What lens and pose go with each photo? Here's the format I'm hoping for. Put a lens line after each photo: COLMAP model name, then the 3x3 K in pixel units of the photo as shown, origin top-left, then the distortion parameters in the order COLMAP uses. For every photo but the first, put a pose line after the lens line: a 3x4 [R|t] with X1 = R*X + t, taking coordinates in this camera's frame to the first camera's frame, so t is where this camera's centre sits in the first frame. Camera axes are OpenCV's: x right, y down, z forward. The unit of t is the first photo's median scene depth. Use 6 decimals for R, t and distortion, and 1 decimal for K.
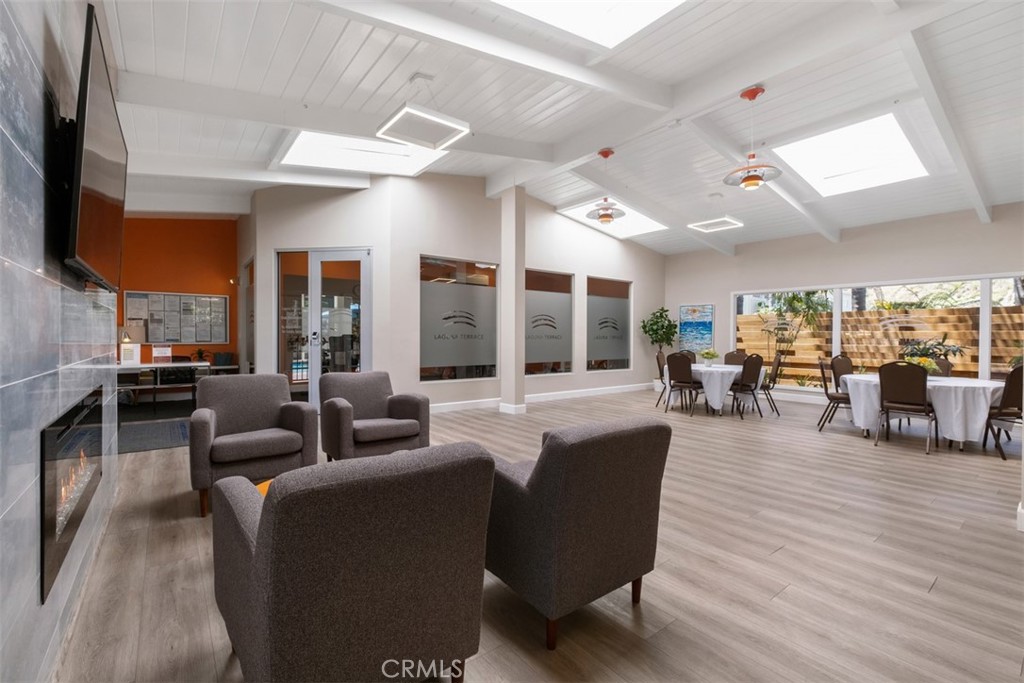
lens RADIAL K [[451.4, 0, 513.2], [0, 451.4, 331.2], [0, 0, 1]] dist [-0.000625, -0.000012]
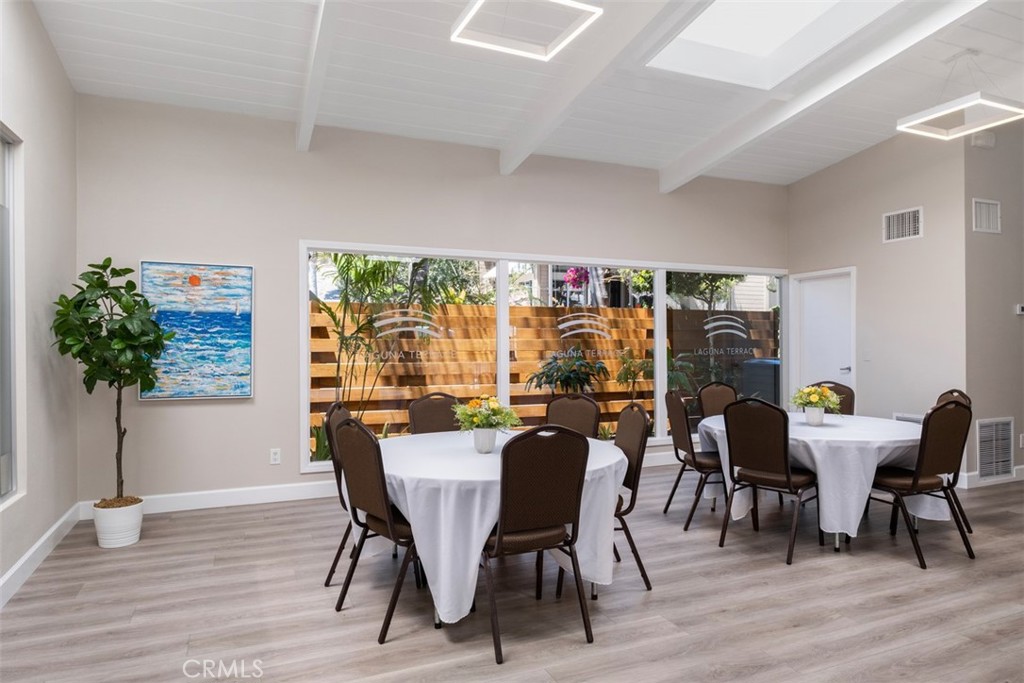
lens RADIAL K [[652.5, 0, 512.0], [0, 652.5, 341.5], [0, 0, 1]] dist [-0.000989, -0.000222]
pose [[0.229023, 0.008979, 0.973380, -0.032809], [0.005315, 0.999931, -0.010475, 0.008984], [-0.973407, 0.007573, 0.228959, 0.656195]]
